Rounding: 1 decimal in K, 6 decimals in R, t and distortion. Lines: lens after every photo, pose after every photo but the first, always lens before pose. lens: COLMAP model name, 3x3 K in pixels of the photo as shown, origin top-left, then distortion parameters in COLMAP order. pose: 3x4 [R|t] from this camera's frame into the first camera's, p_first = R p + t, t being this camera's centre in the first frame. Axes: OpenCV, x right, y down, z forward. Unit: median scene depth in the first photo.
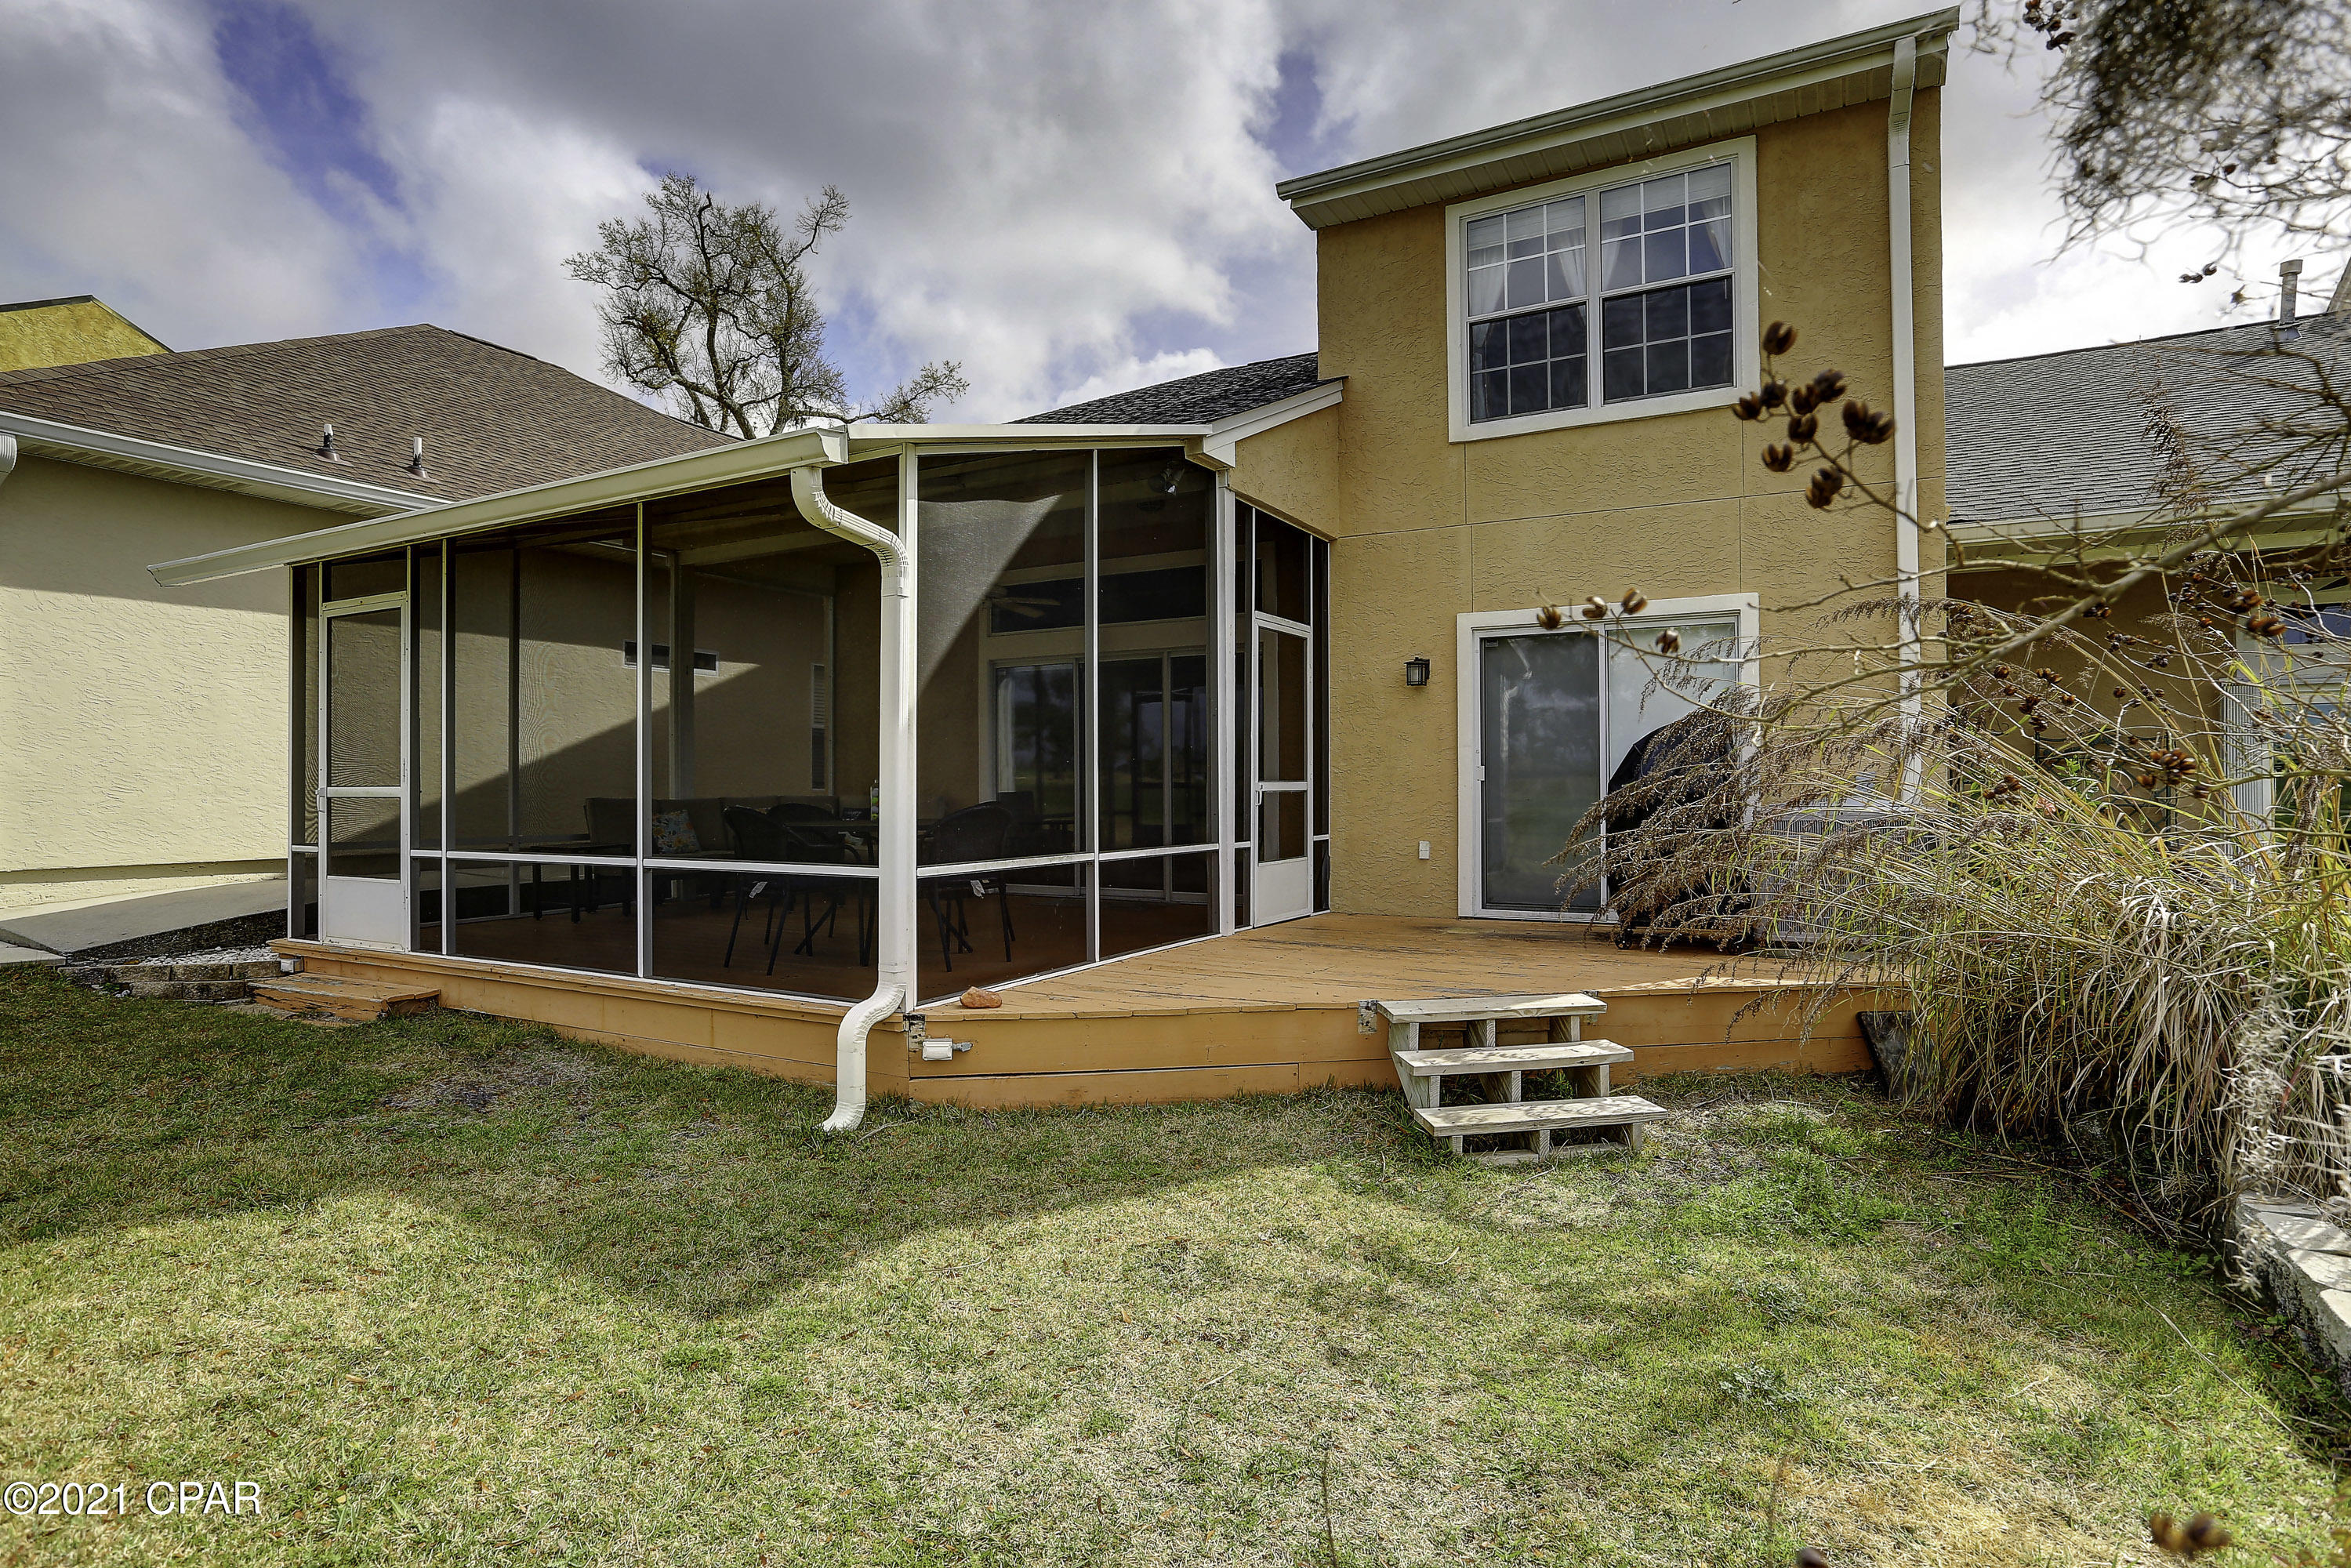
lens RADIAL K [[1232.6, 0, 1179.3], [0, 1232.6, 772.4], [0, 0, 1]] dist [-0.011781, 0.002305]
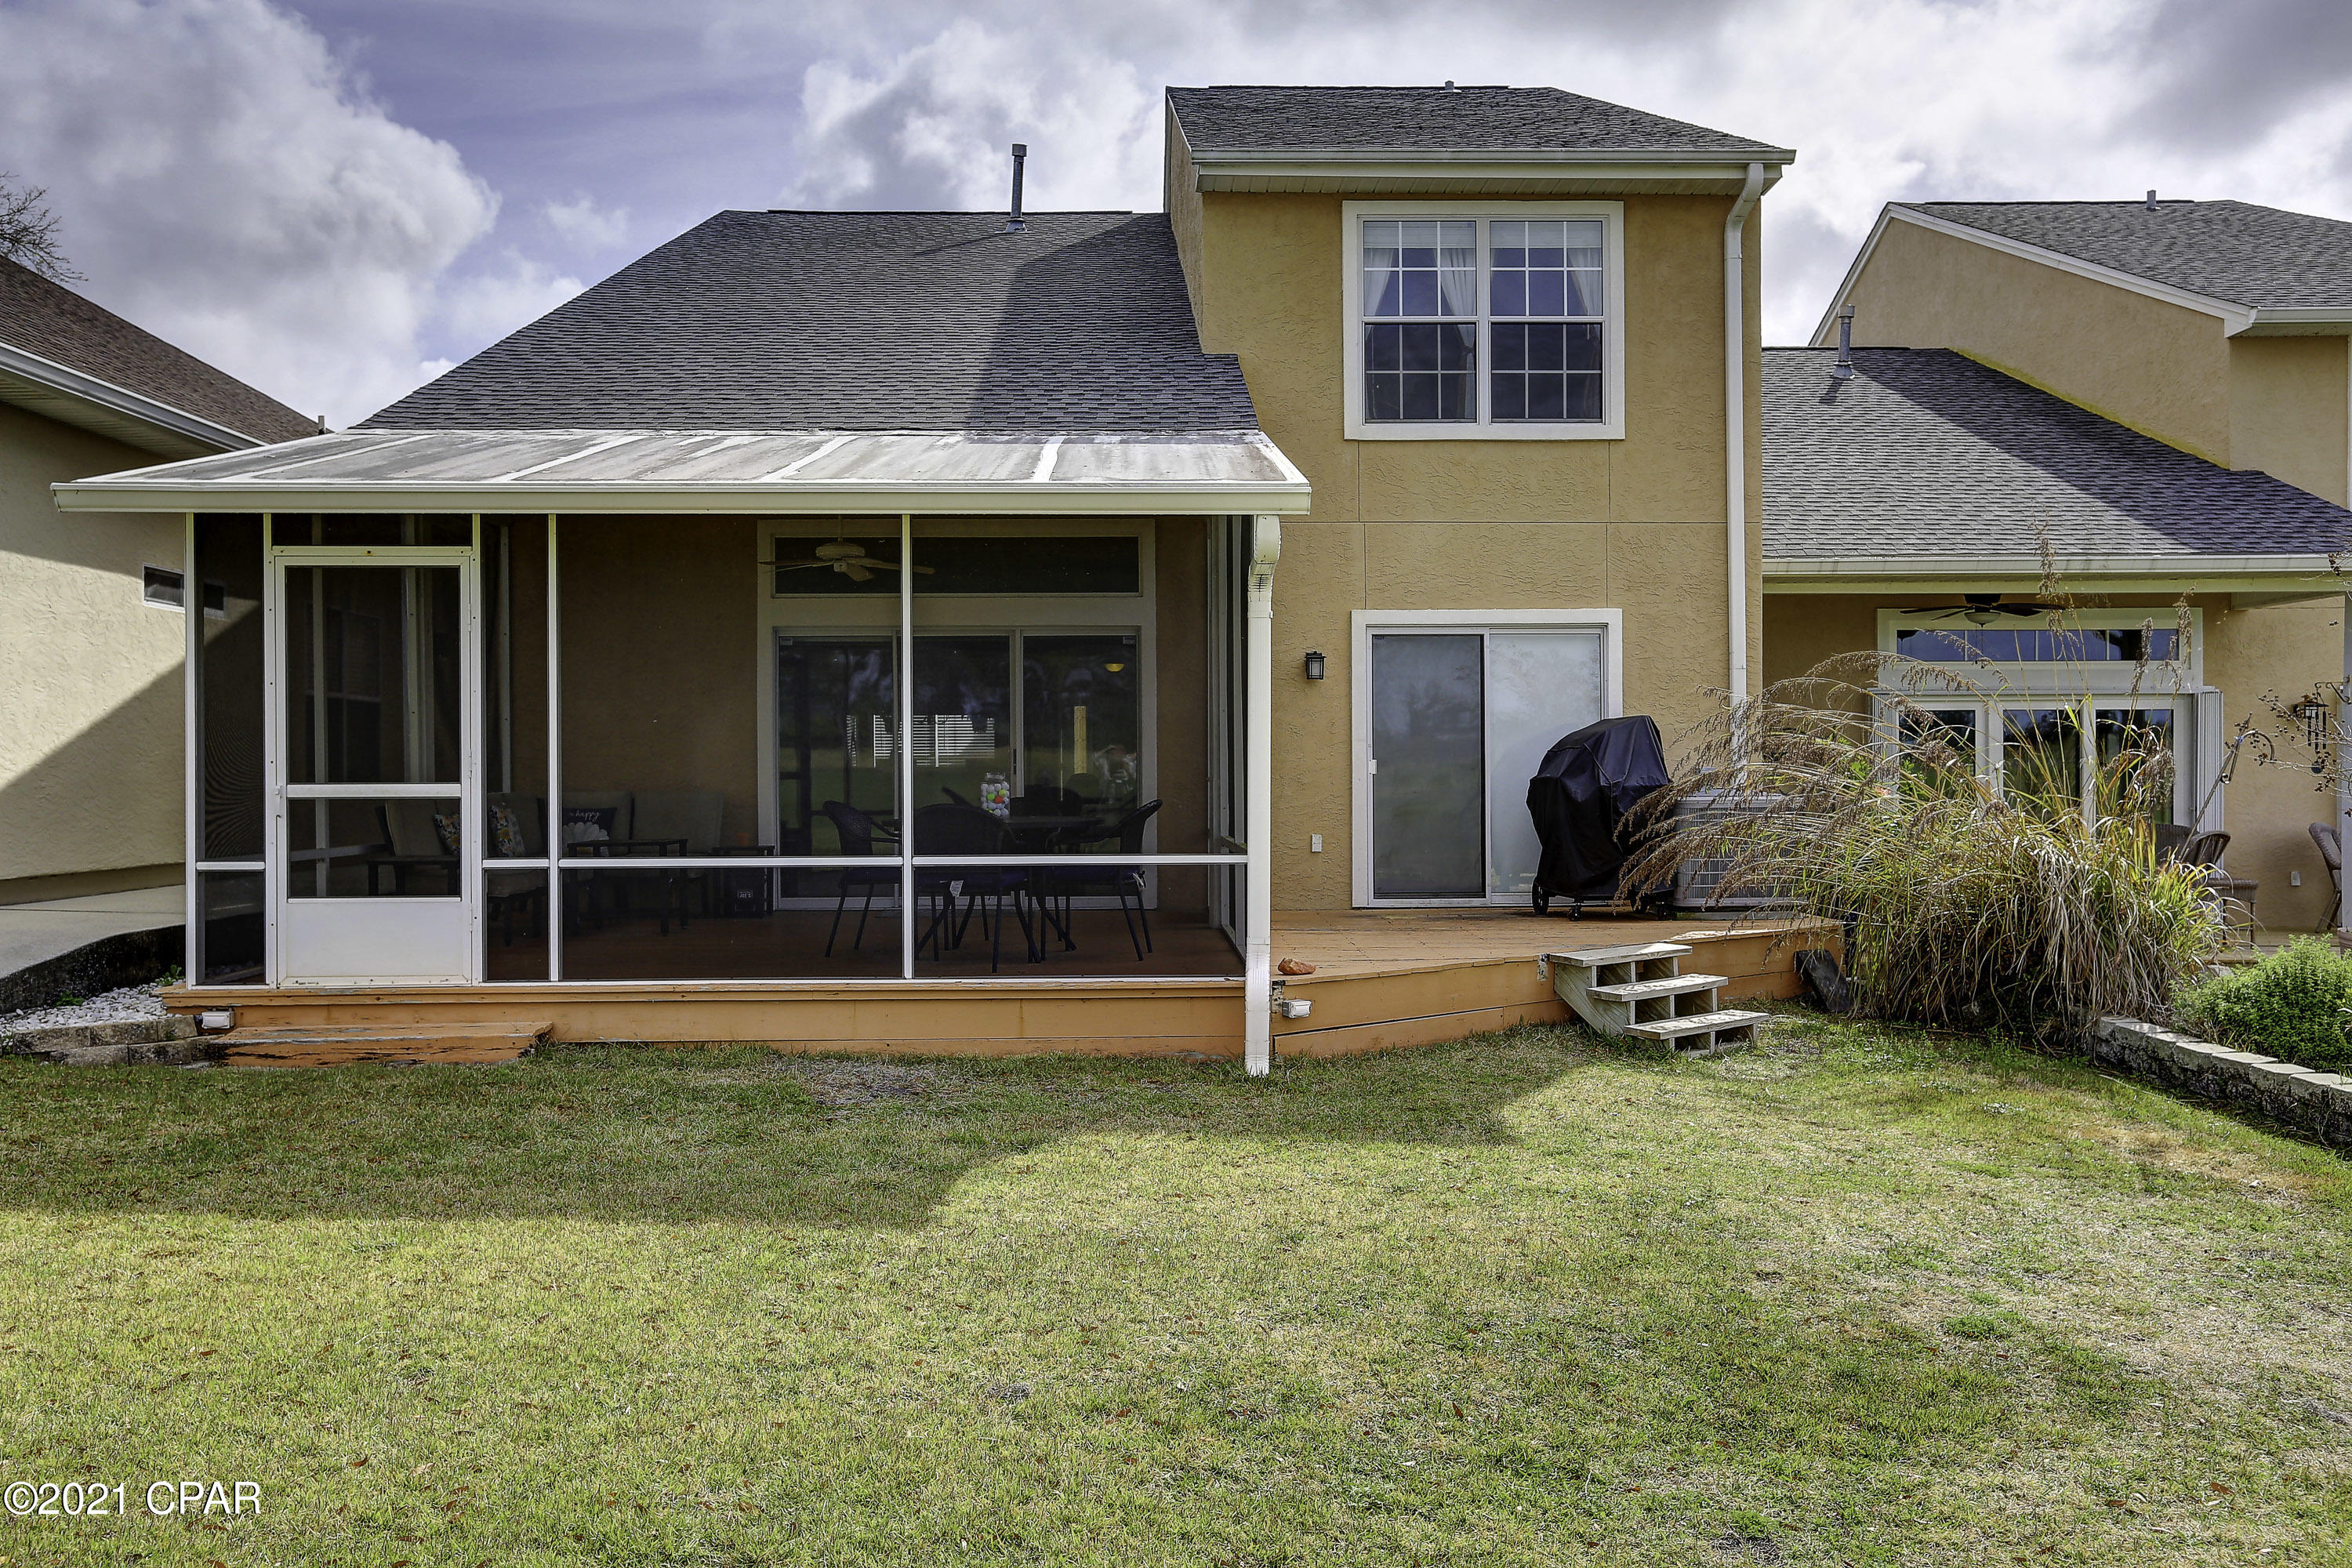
lens RADIAL K [[1949.6, 0, 1174.5], [0, 1949.6, 772.0], [0, 0, 1]] dist [0.026164, 0.017640]
pose [[0.859364, -0.000787, 0.511364, -0.782691], [-0.002978, 0.999974, 0.006543, -0.005810], [-0.511356, -0.007146, 0.859339, -0.329942]]
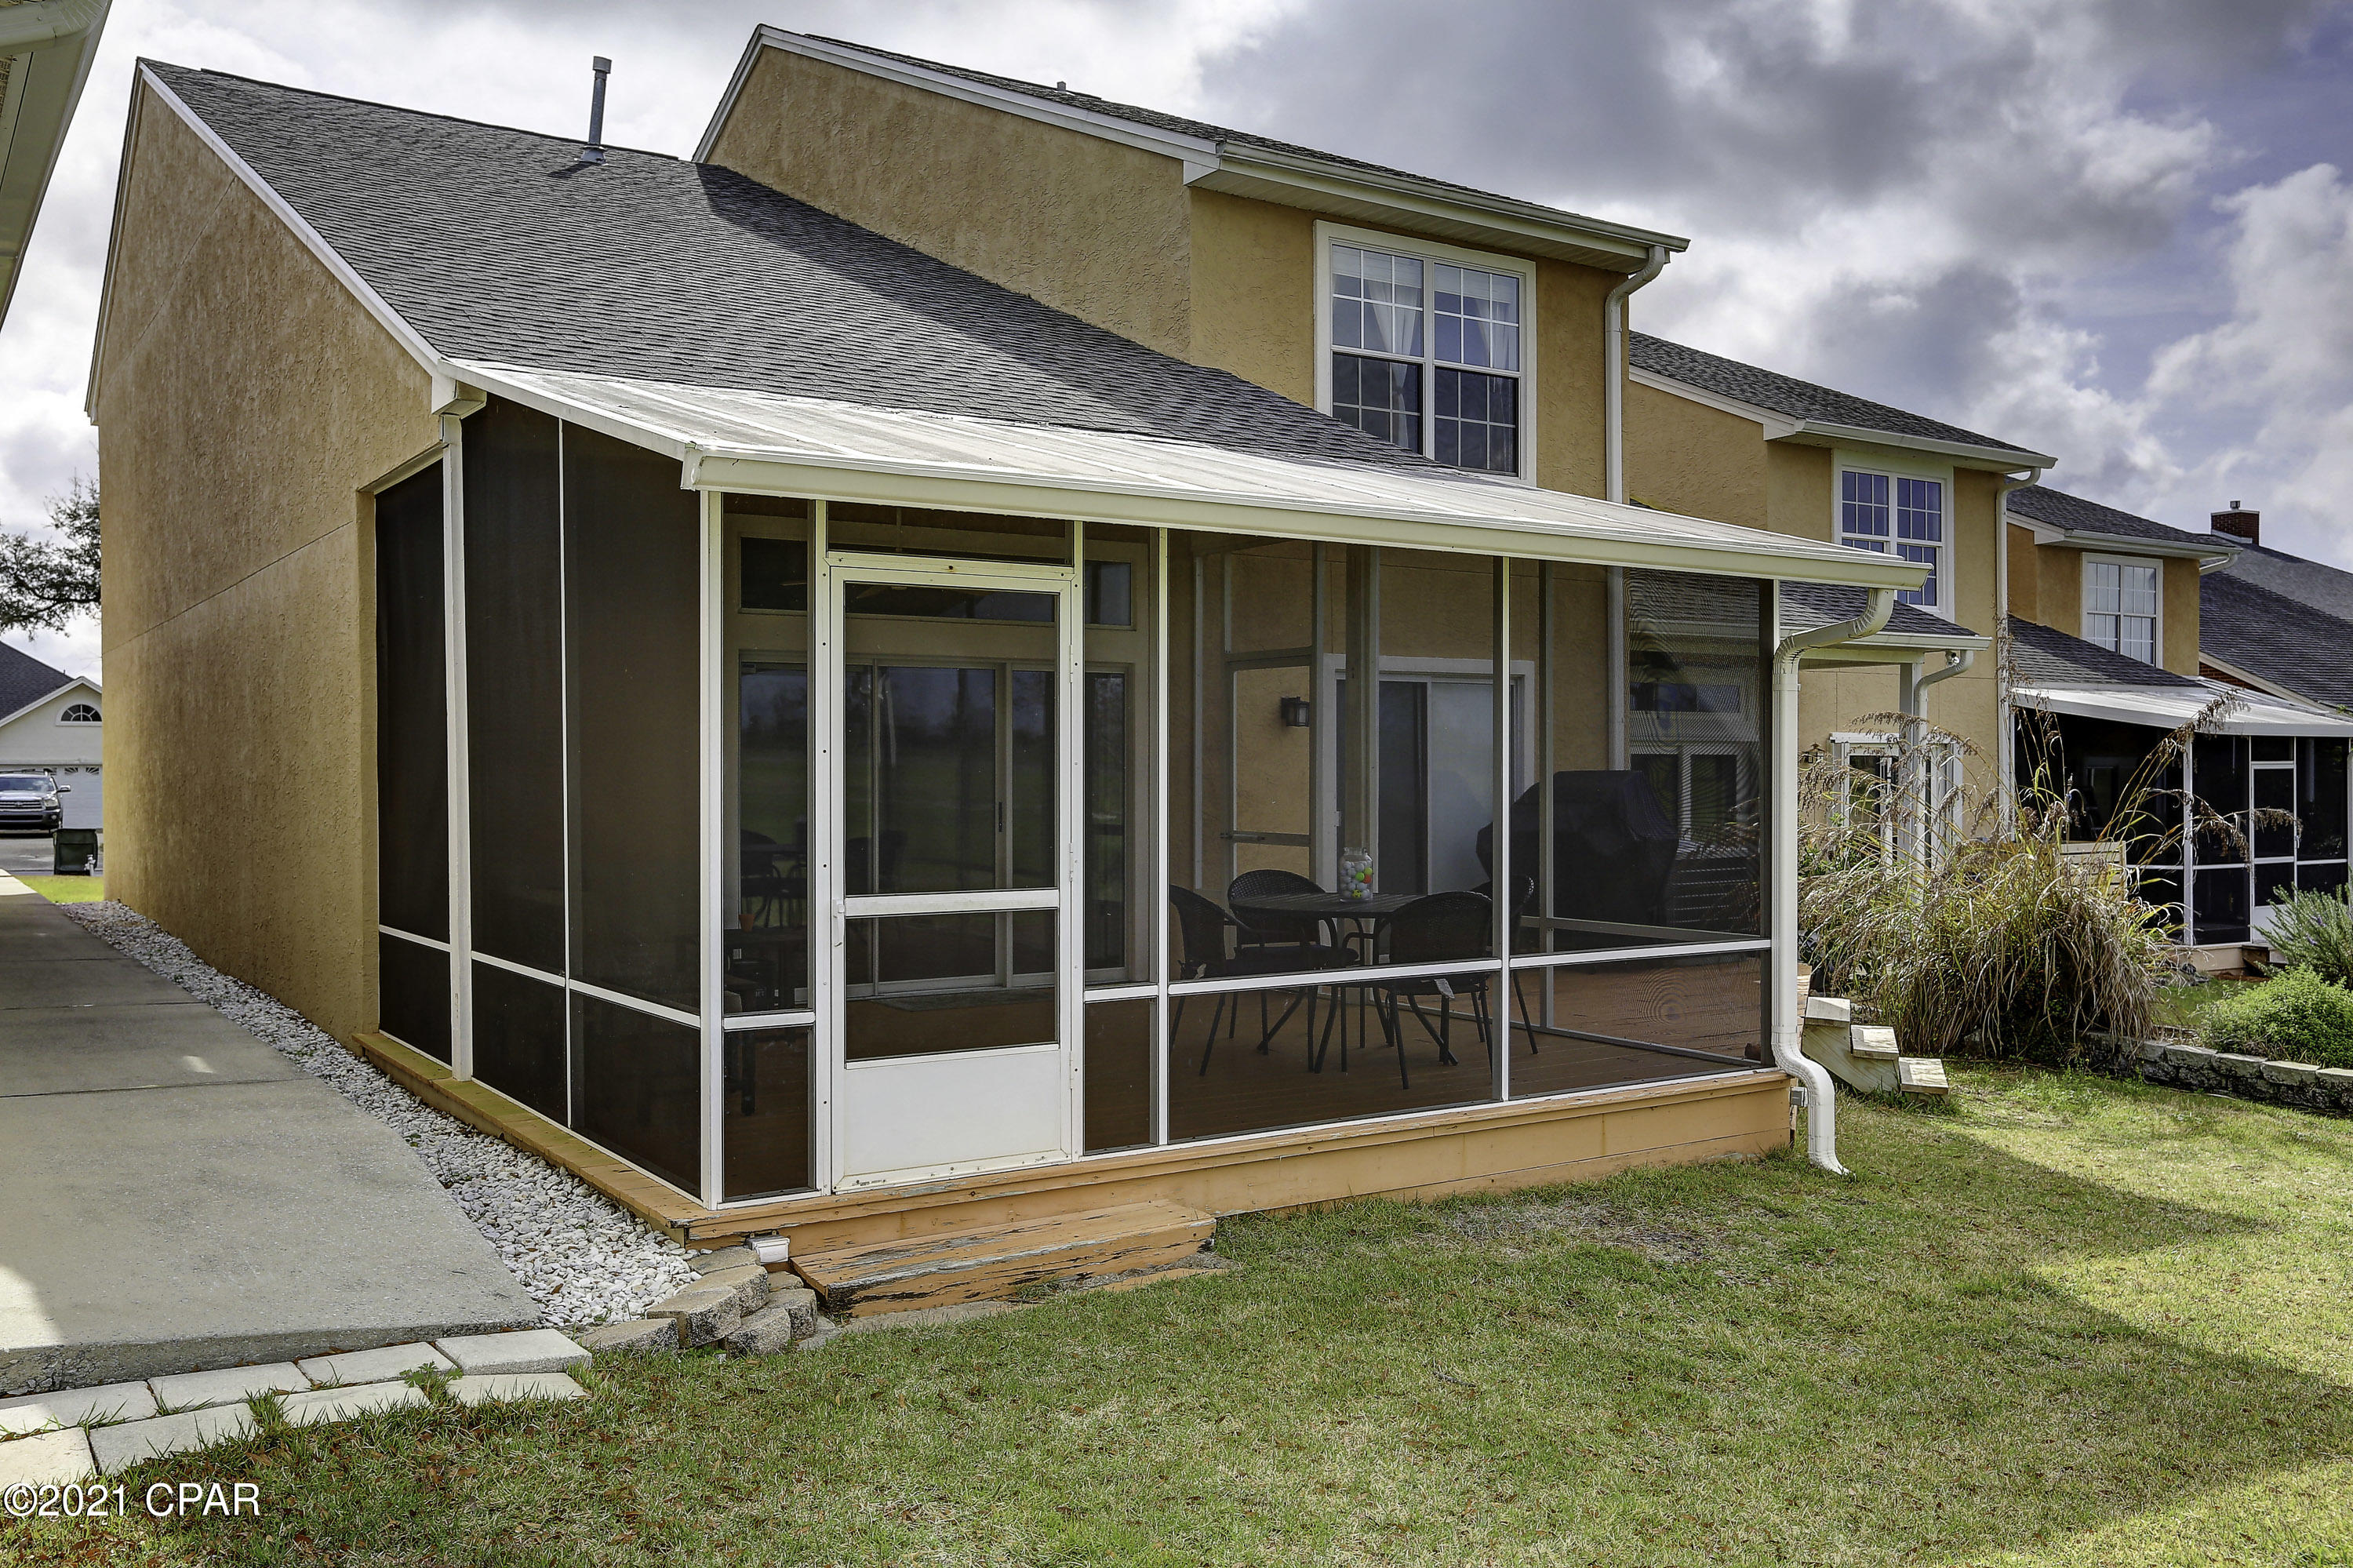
lens RADIAL K [[1950.5, 0, 1182.7], [0, 1950.5, 797.6], [0, 0, 1]] dist [0.026164, 0.017640]
pose [[0.452843, -0.009993, 0.891534, -1.280448], [-0.007538, 0.999859, 0.015036, -0.042436], [-0.891559, -0.013529, 0.452703, 0.444989]]
